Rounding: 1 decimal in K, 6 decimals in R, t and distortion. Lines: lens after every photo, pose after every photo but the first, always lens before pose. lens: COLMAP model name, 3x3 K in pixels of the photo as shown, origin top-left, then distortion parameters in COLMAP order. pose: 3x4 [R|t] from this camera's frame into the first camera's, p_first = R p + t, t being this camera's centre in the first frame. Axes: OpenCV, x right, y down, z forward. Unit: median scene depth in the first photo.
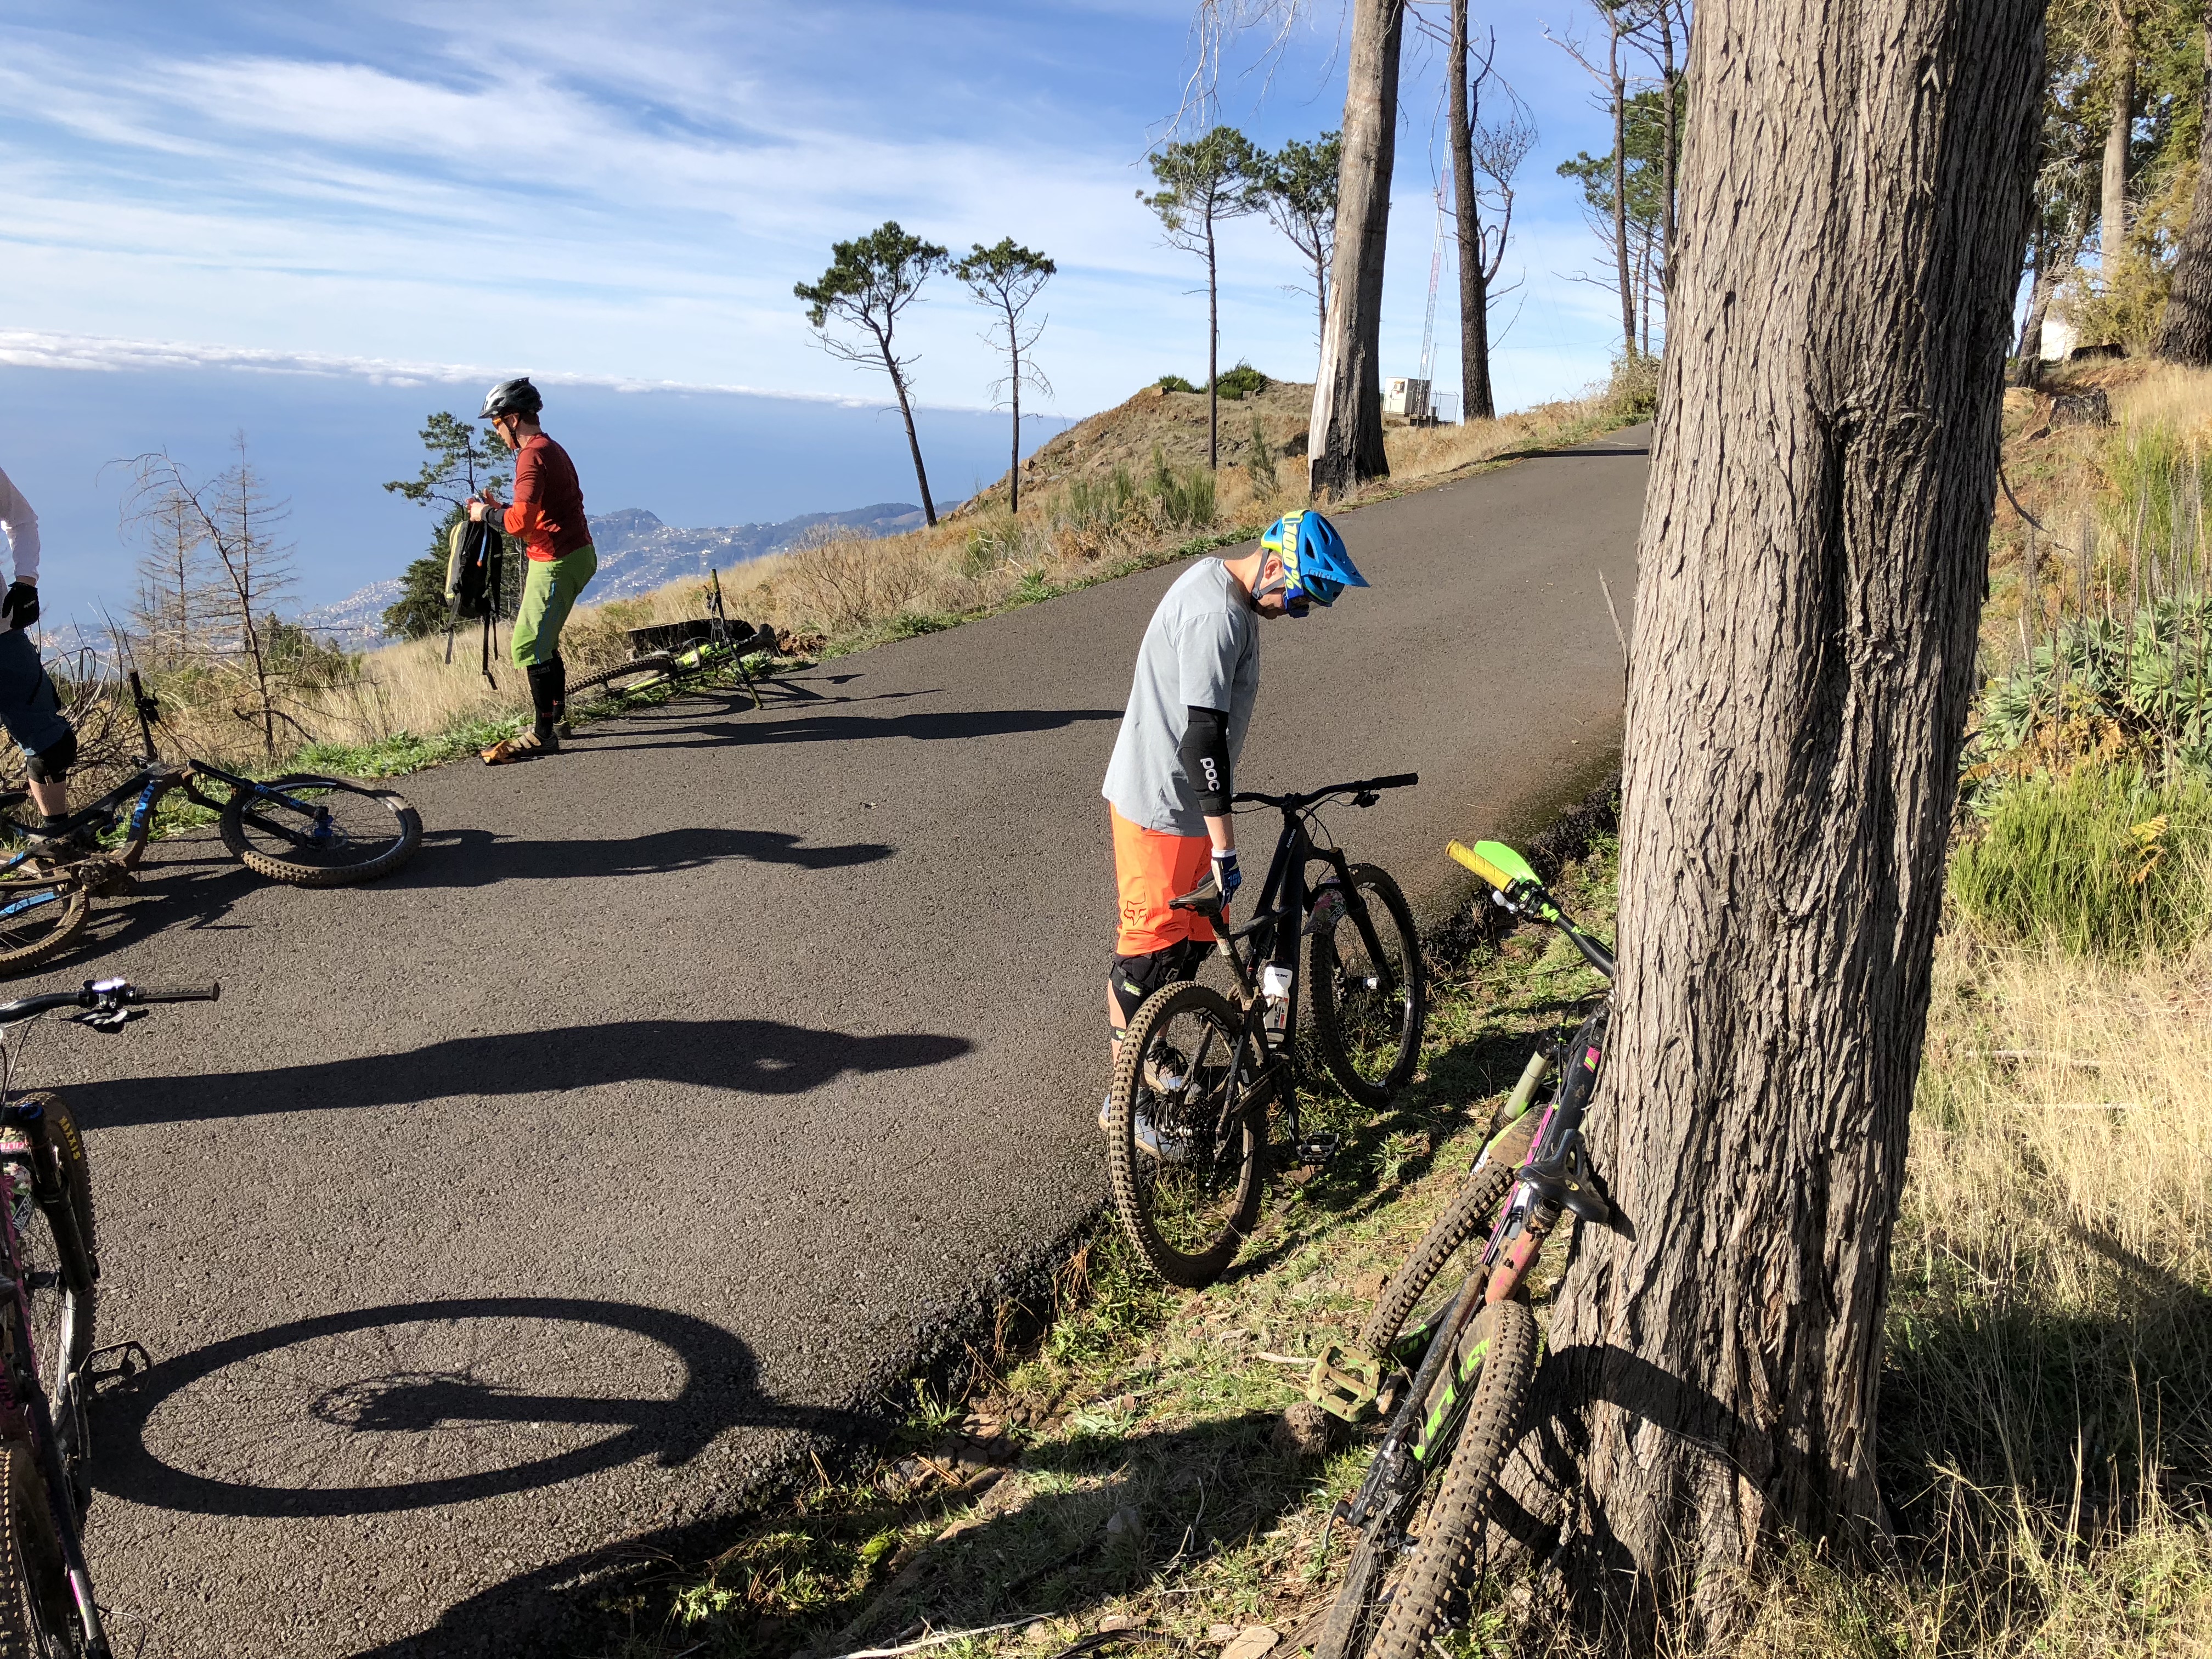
lens RADIAL K [[1791.3, 0, 1089.2], [0, 1791.3, 823.7], [0, 0, 1]] dist [0.013772, -0.006949]
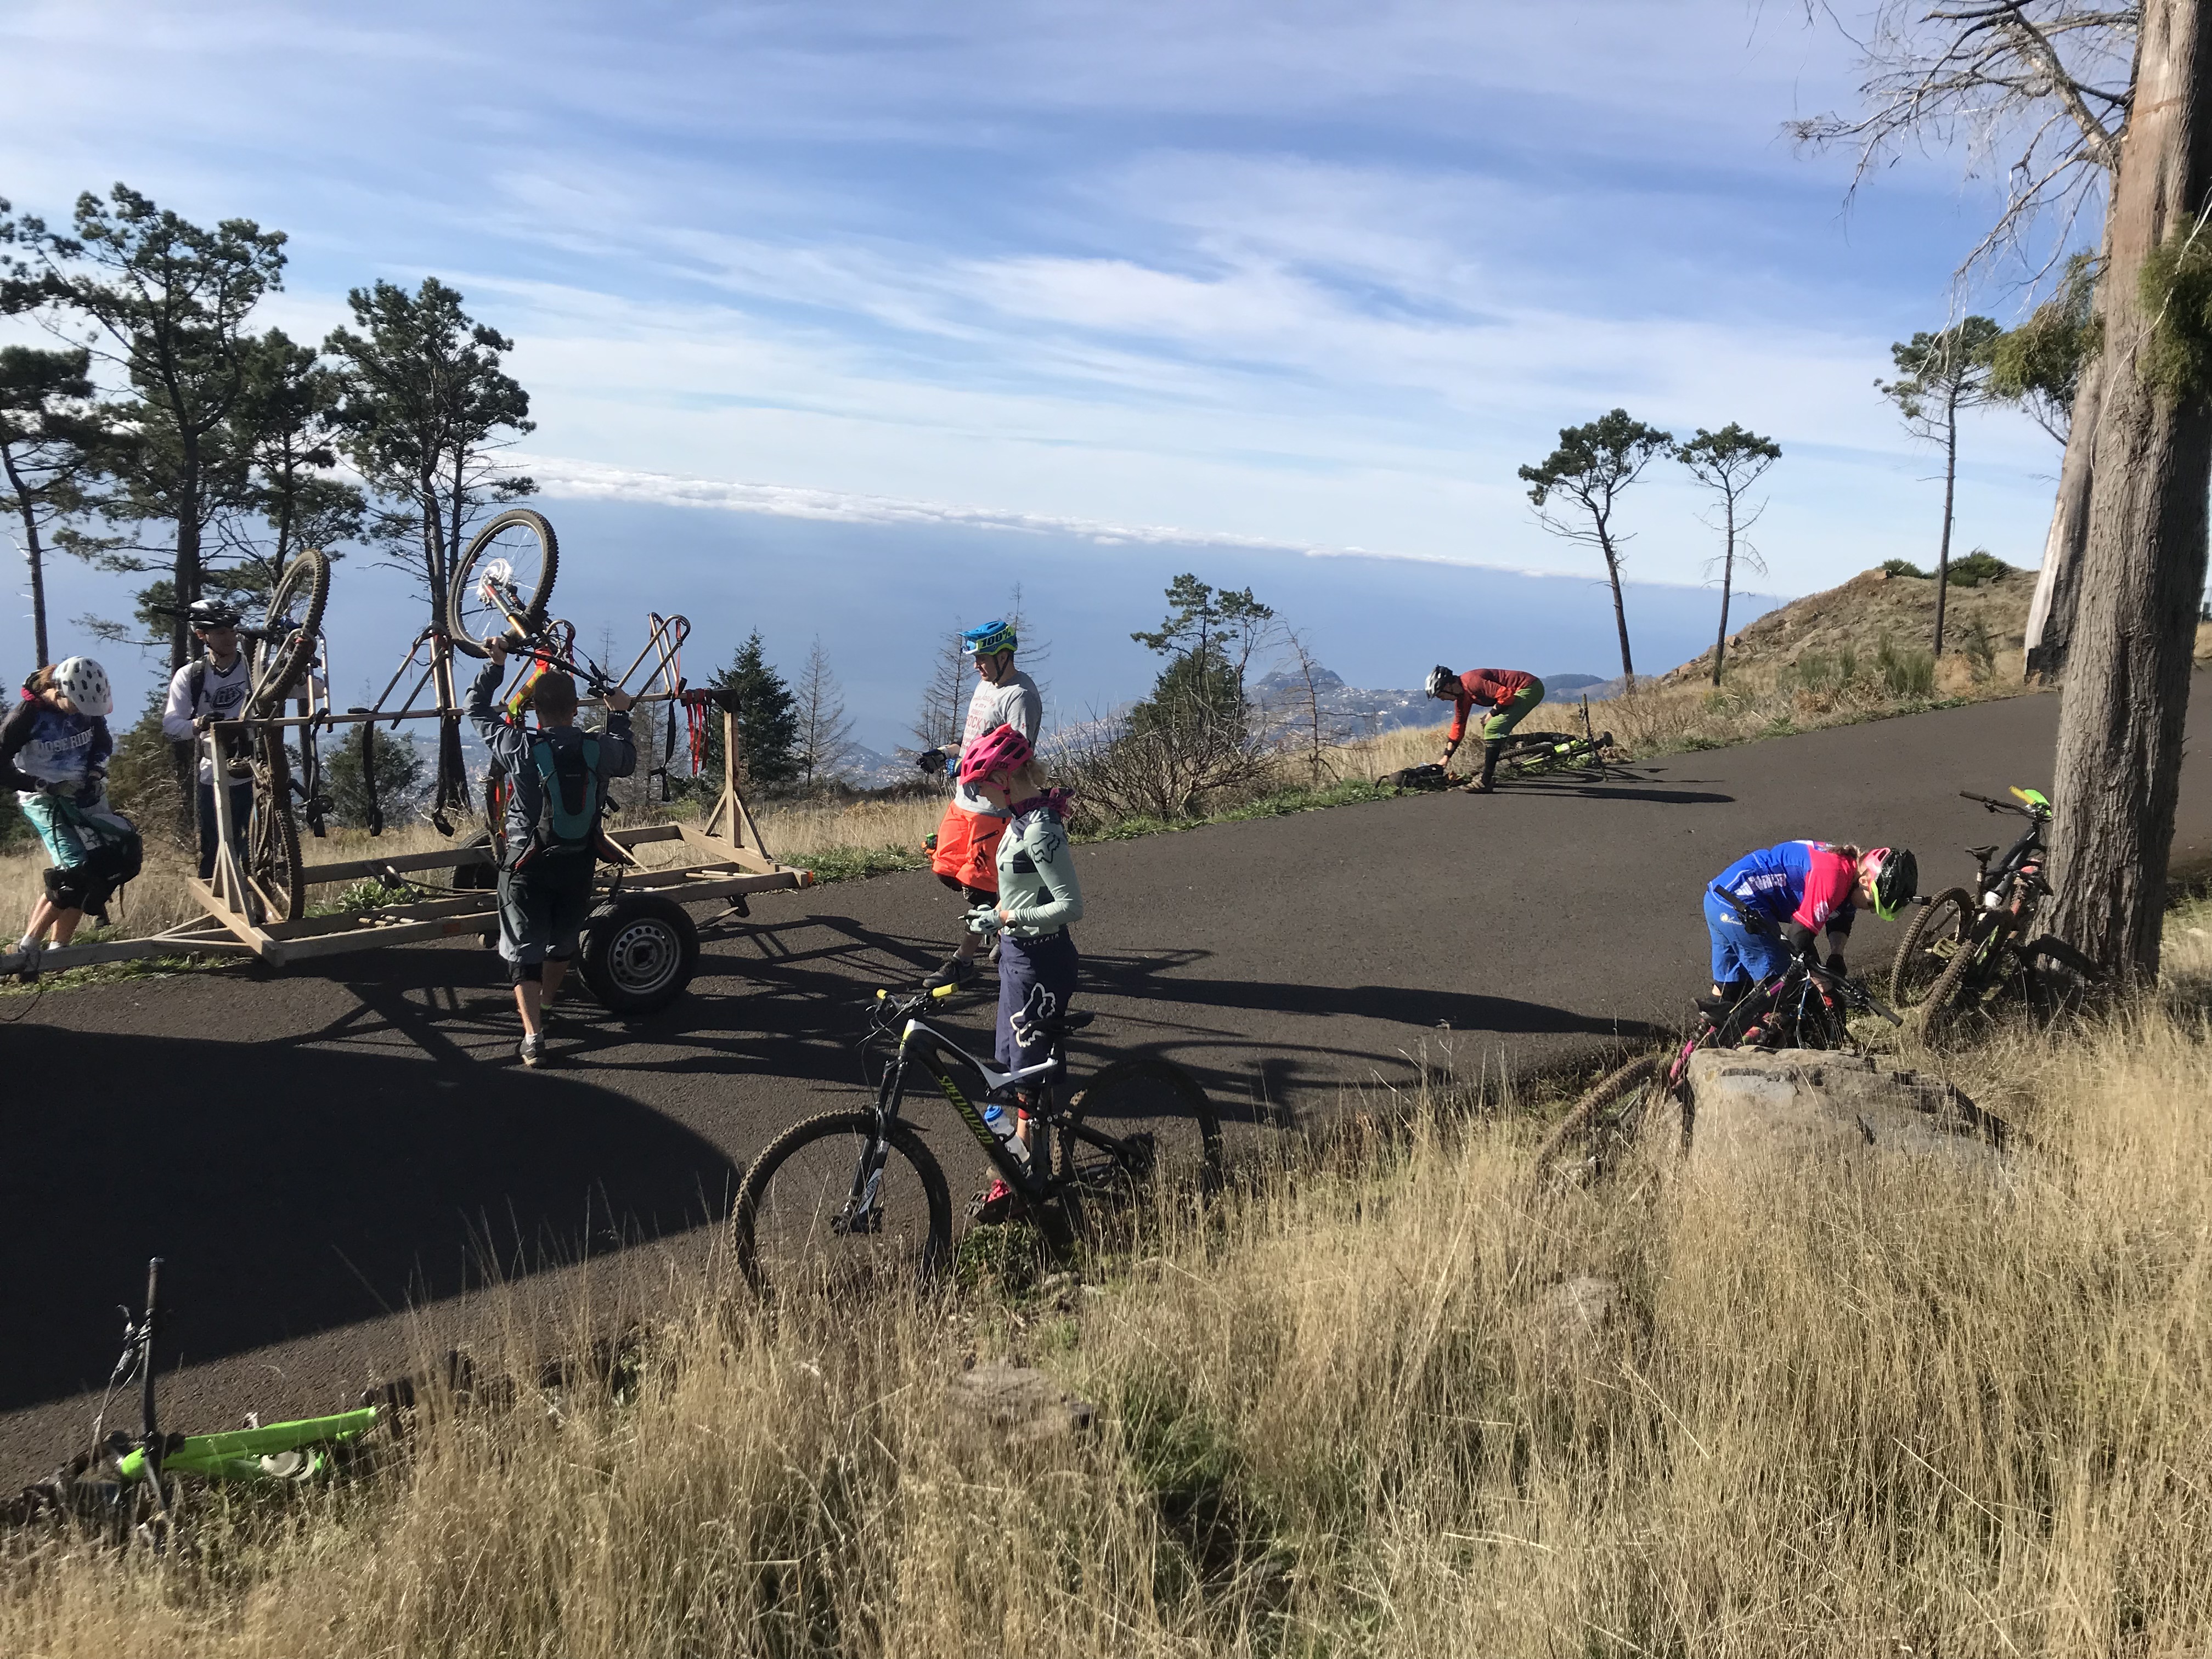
lens RADIAL K [[1795.9, 0, 1104.2], [0, 1795.9, 810.5], [0, 0, 1]] dist [0.028493, -0.021793]
pose [[0.933433, 0.080943, -0.349500, -0.024475], [-0.114702, 0.990414, -0.076967, 0.088303], [0.339920, 0.111932, 0.933770, -0.422370]]
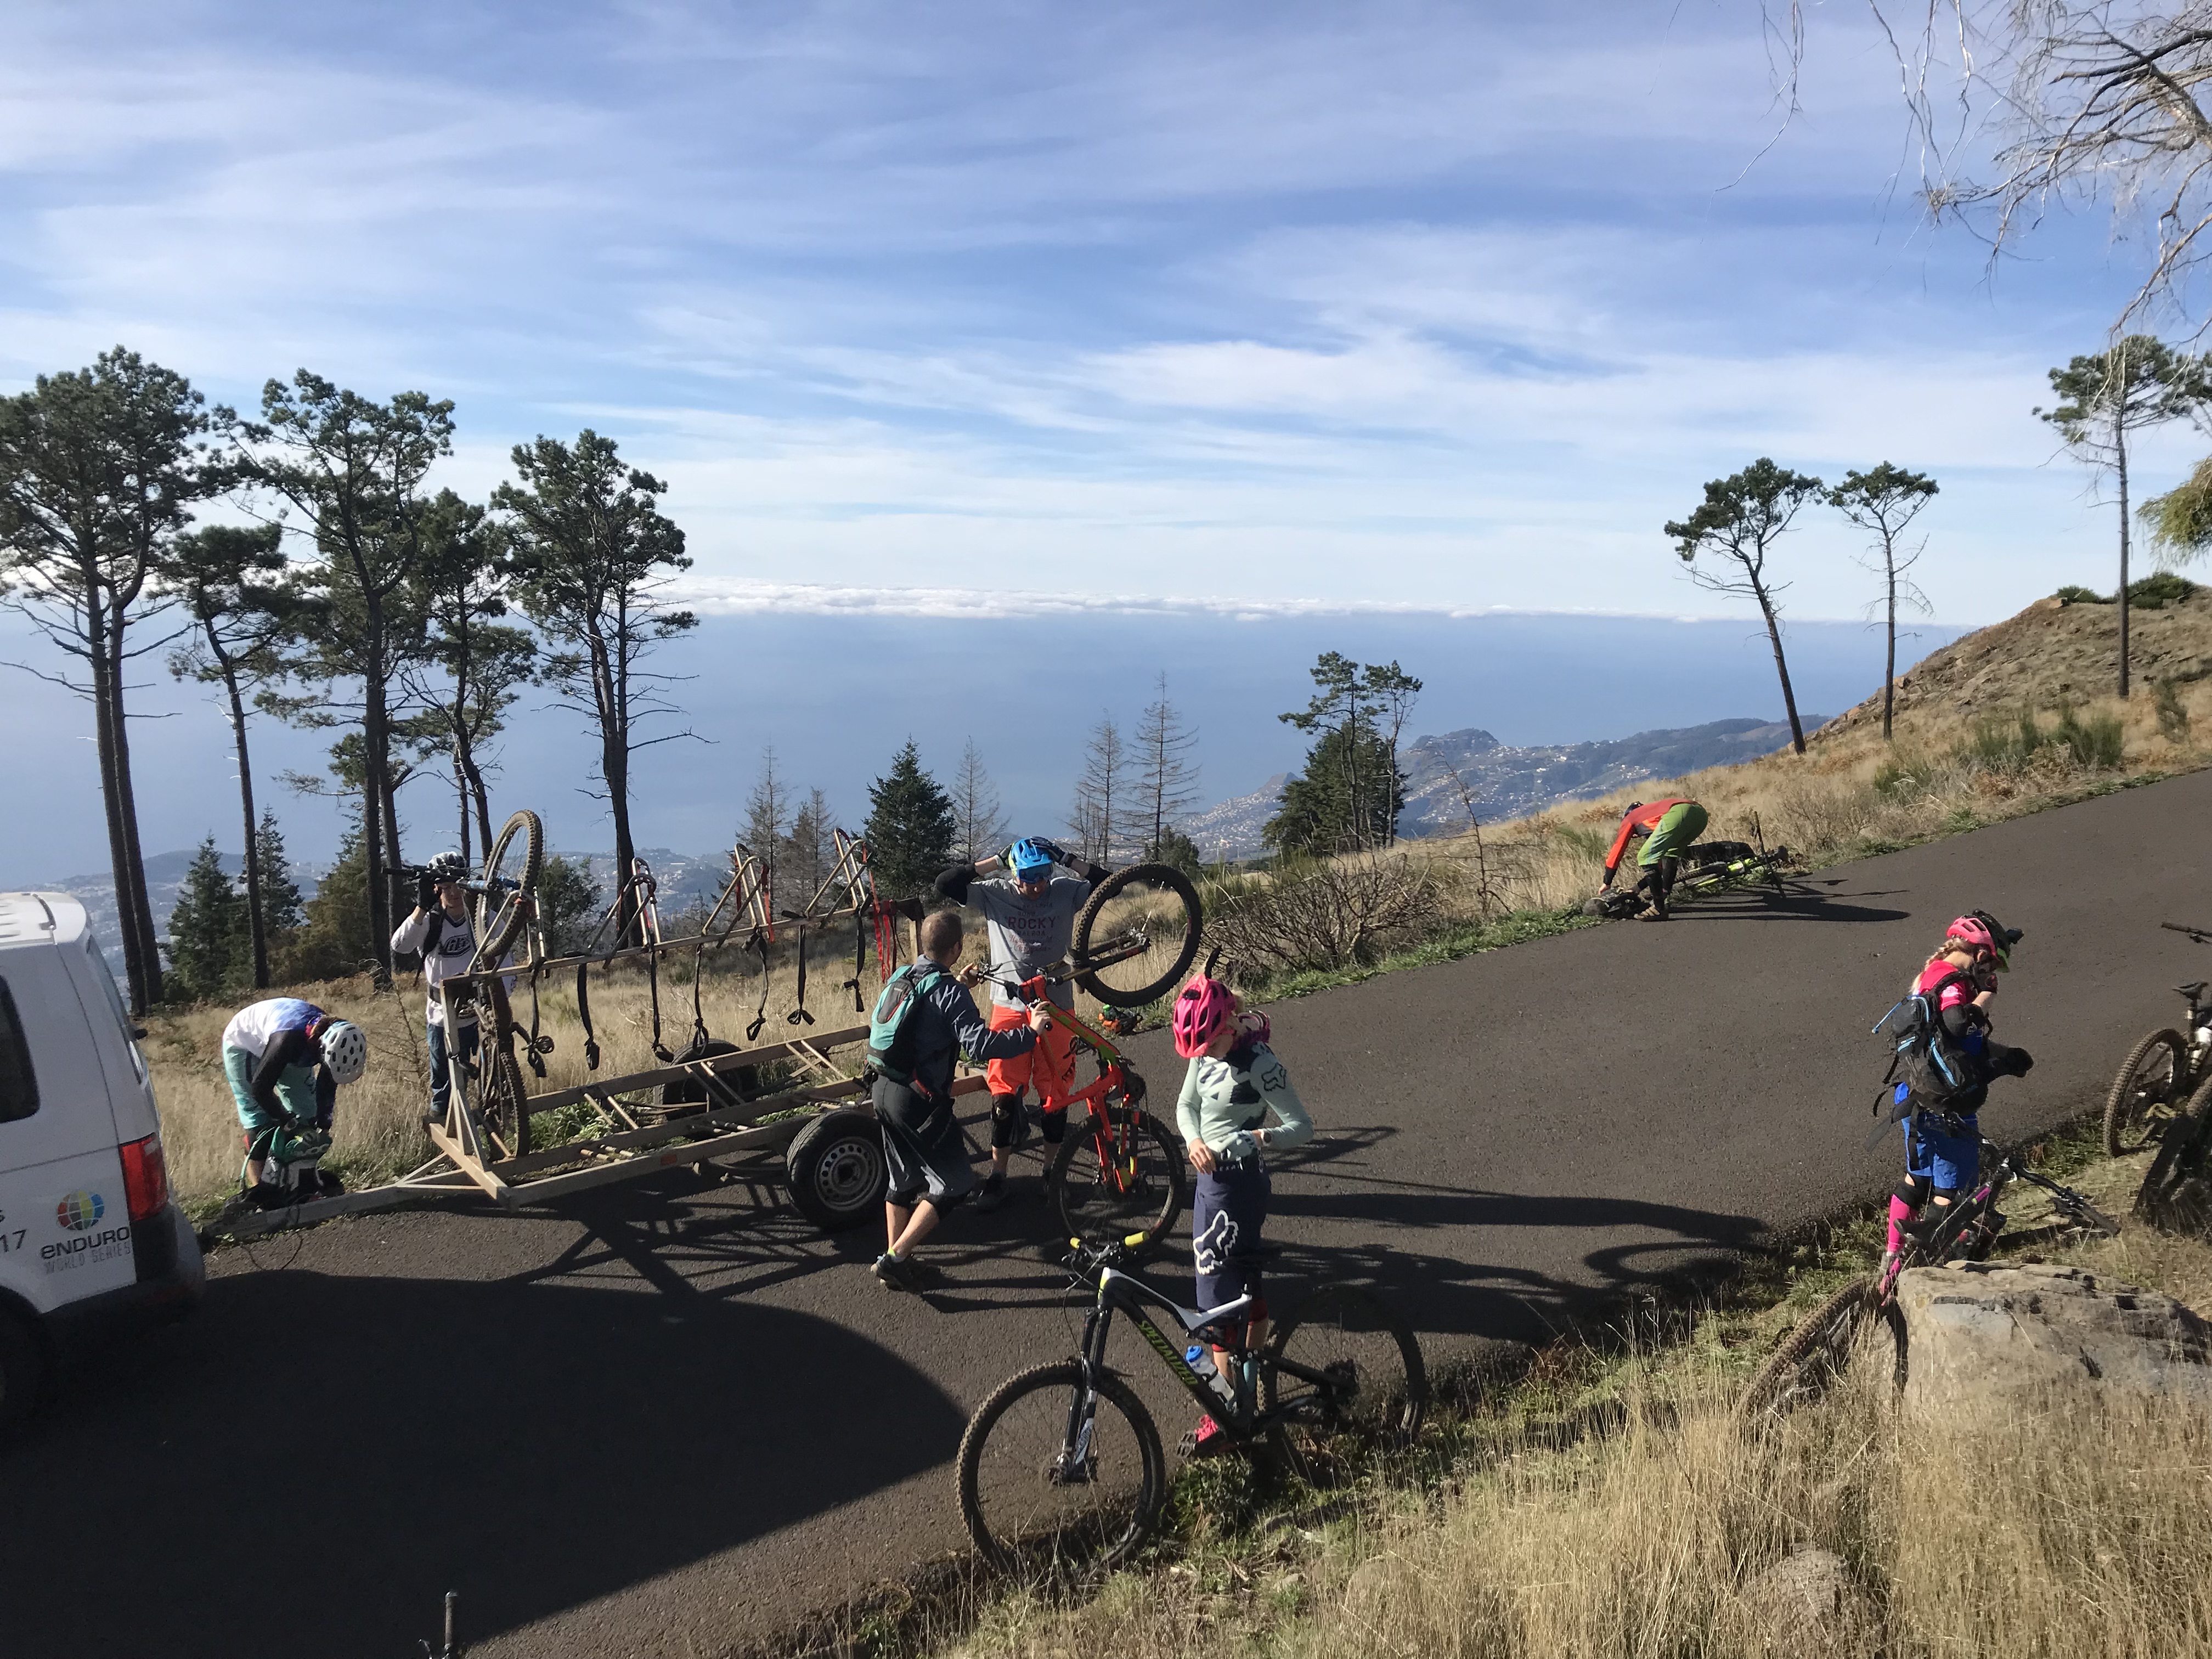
lens RADIAL K [[1795.9, 0, 1101.9], [0, 1795.9, 812.6], [0, 0, 1]] dist [0.028493, -0.021793]
pose [[0.901917, 0.008446, -0.431827, -0.025931], [-0.063011, 0.991685, -0.112210, 0.048839], [0.427289, 0.128414, 0.894949, -0.444473]]
